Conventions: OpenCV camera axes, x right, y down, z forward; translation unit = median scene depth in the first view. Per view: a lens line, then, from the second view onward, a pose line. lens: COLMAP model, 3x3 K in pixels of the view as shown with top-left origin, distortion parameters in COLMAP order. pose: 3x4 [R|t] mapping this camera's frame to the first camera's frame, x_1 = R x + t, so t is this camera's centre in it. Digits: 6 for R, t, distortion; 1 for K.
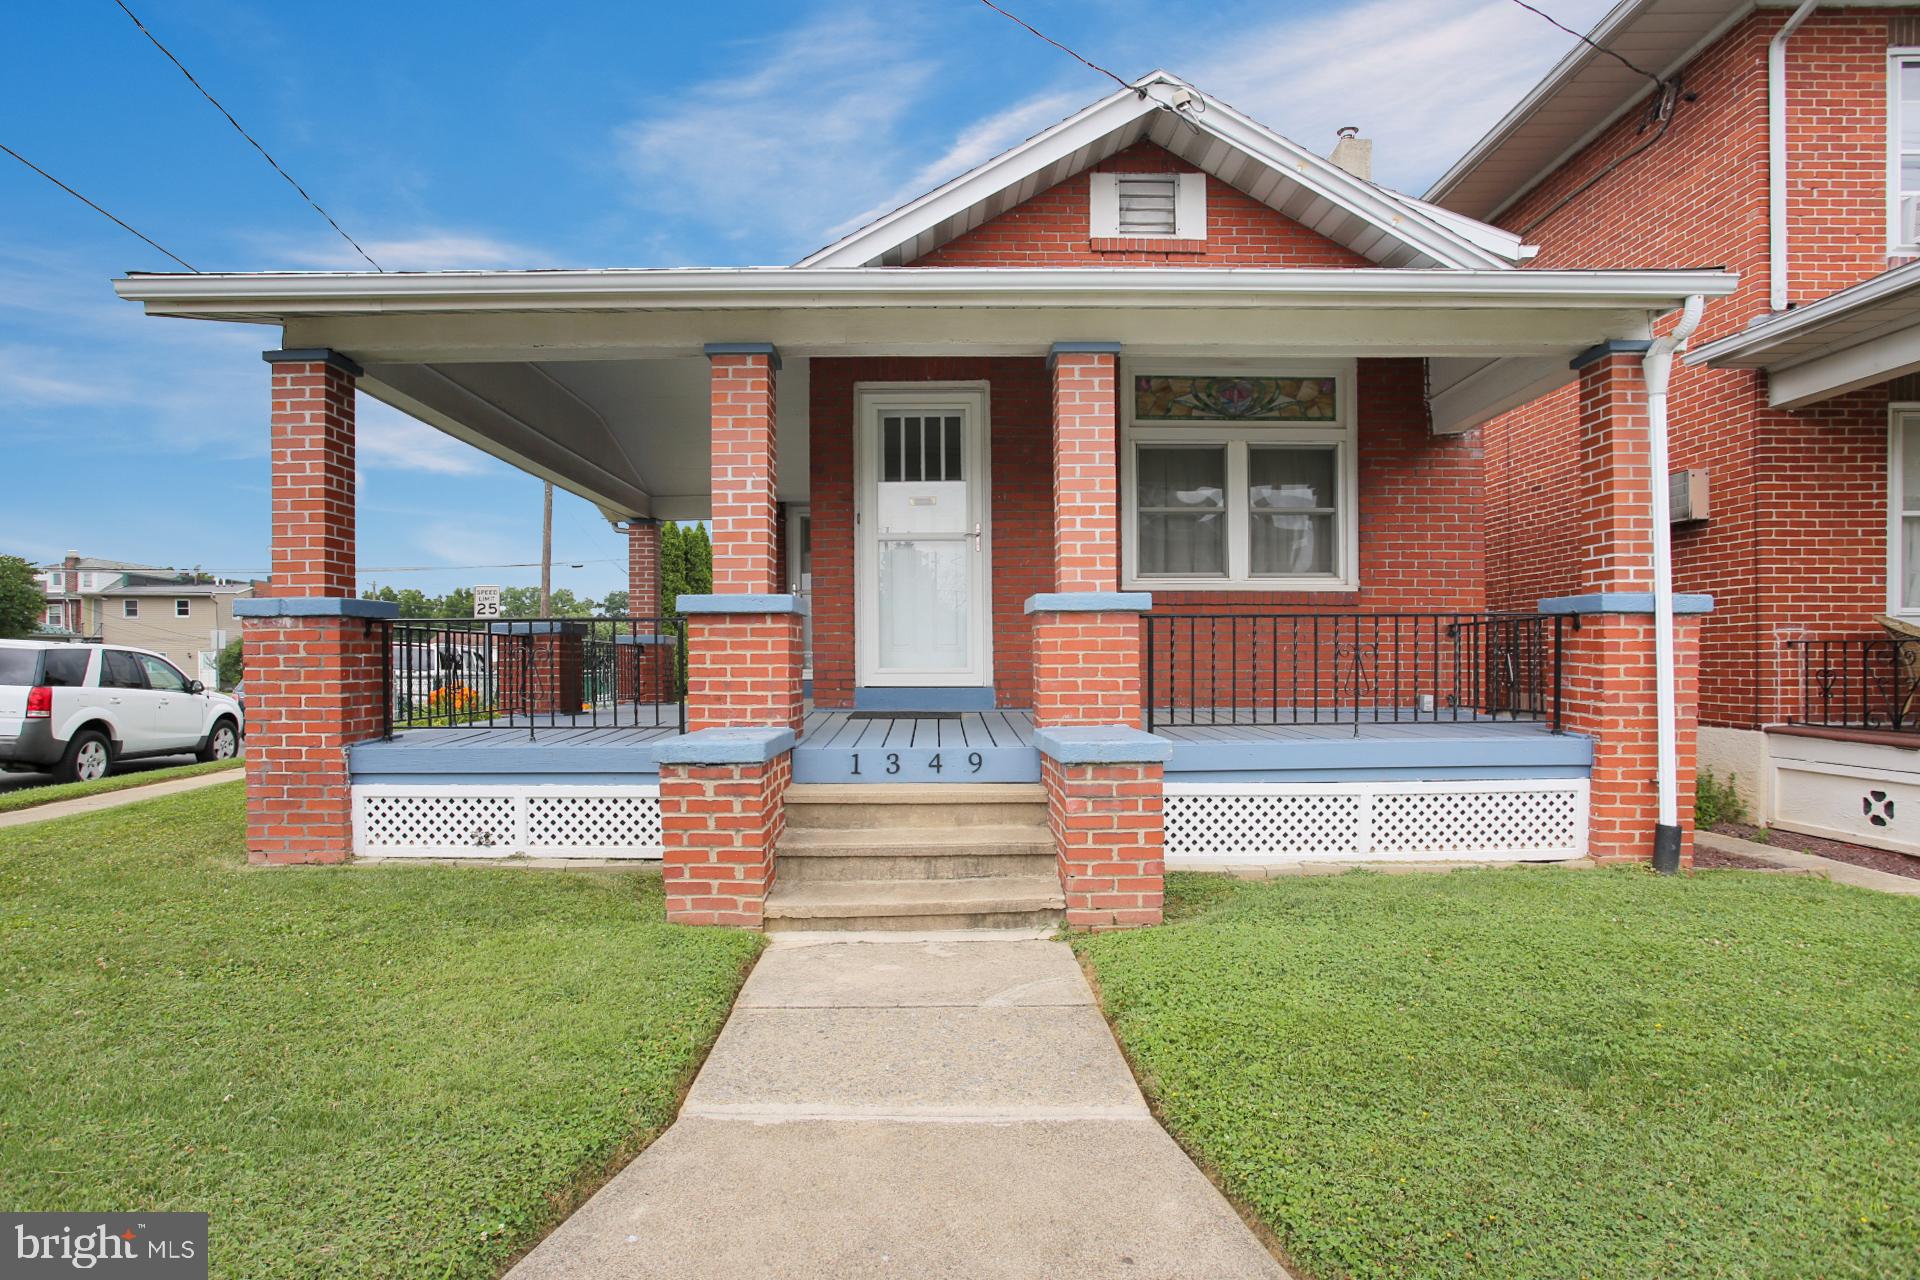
lens RADIAL K [[1023.5, 0, 925.5], [0, 1023.5, 650.0], [0, 0, 1]] dist [-0.054329, 0.020913]
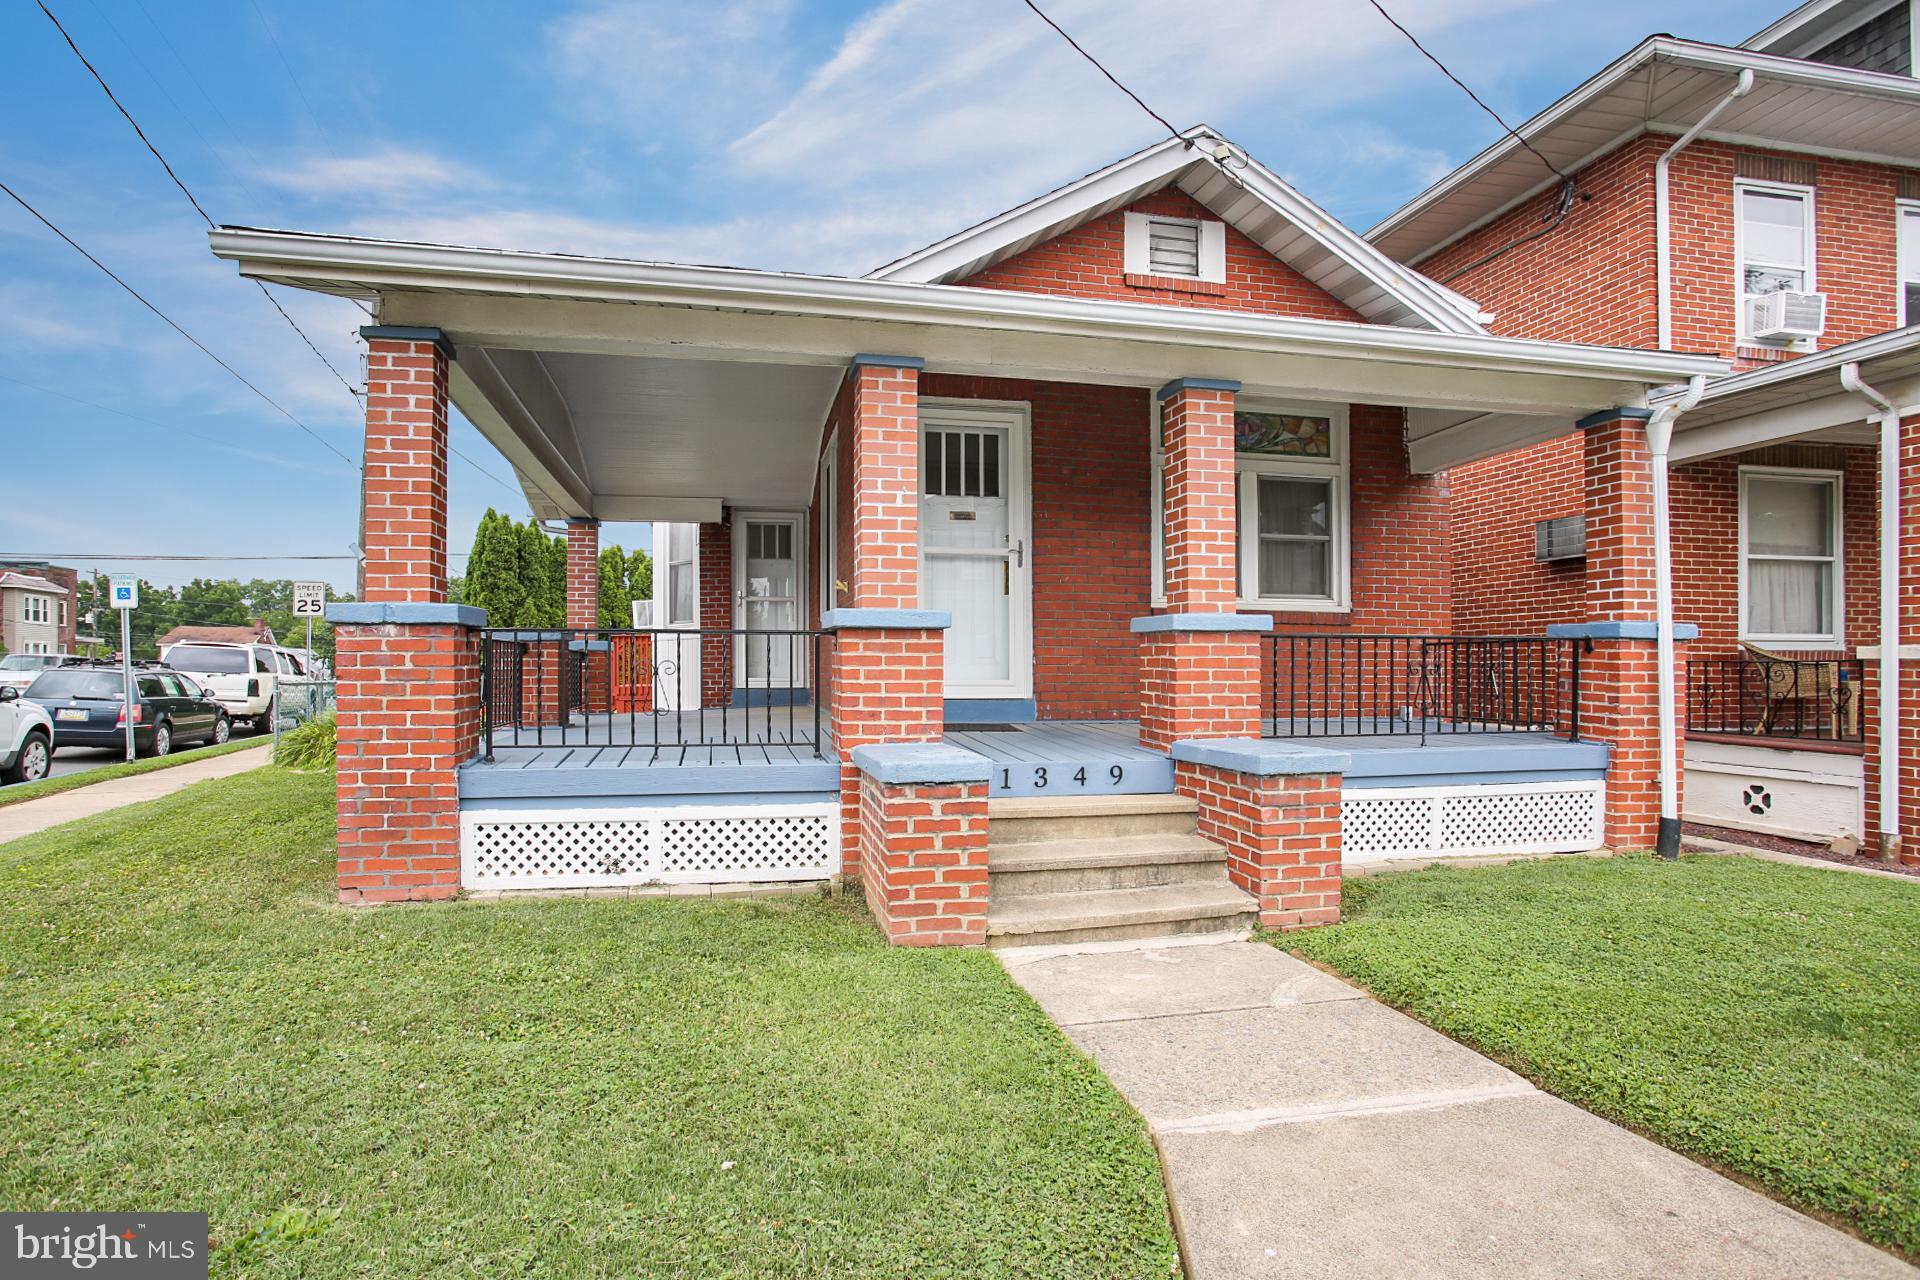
lens RADIAL K [[1023.5, 0, 929.7], [0, 1023.5, 636.3], [0, 0, 1]] dist [-0.054329, 0.020913]
pose [[0.977298, 0.013047, 0.211467, -0.351399], [-0.009376, 0.999788, -0.018353, -0.009957], [-0.211662, 0.015954, 0.977213, 0.023090]]
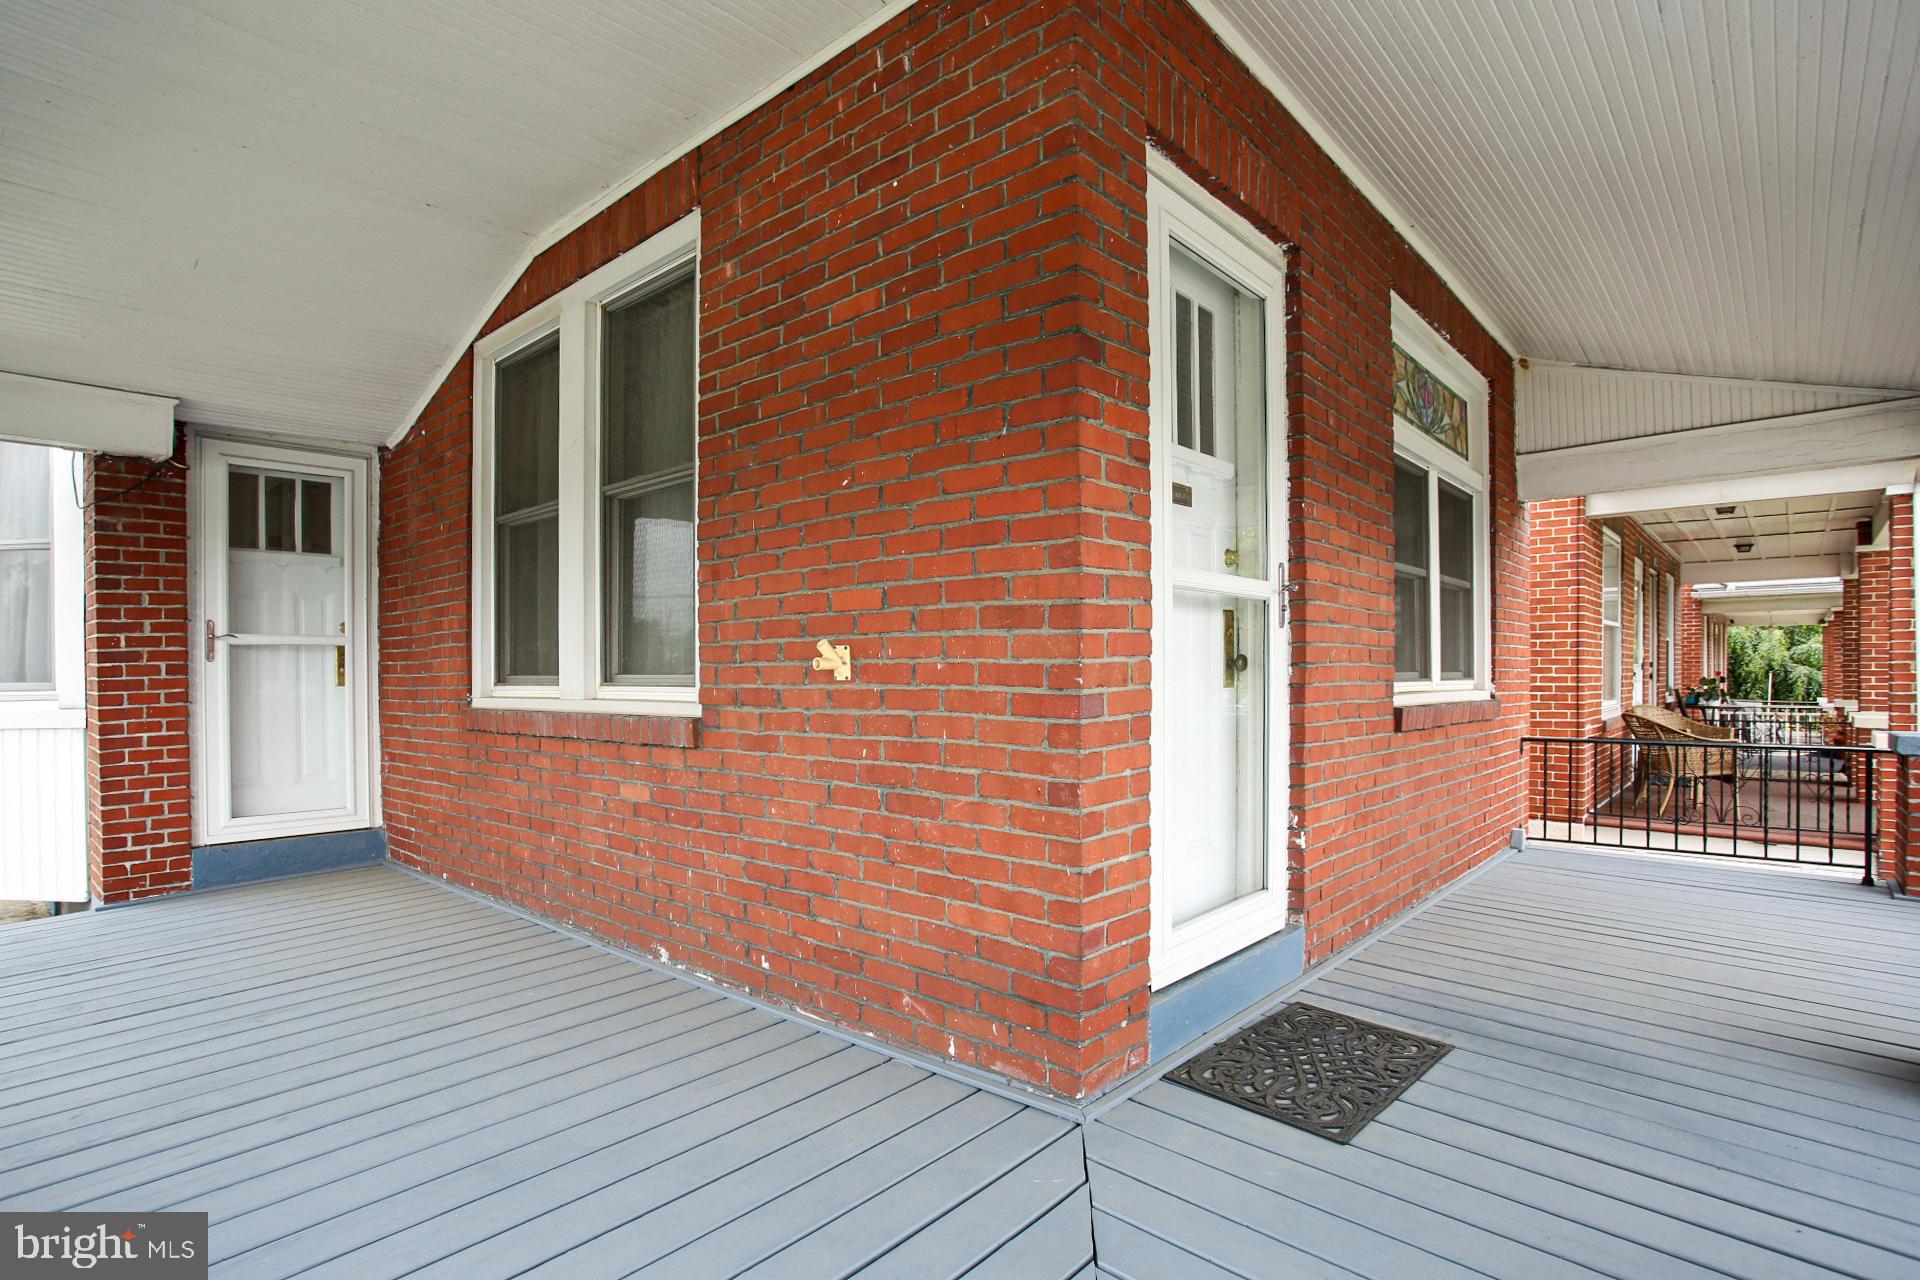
lens RADIAL K [[957.0, 0, 938.8], [0, 957.0, 643.0], [0, 0, 1]] dist [-0.025863, -0.000054]
pose [[0.663250, 0.023855, 0.748017, -0.489361], [-0.008038, 0.999661, -0.024754, -0.108522], [-0.748354, 0.010406, 0.663218, 1.164579]]
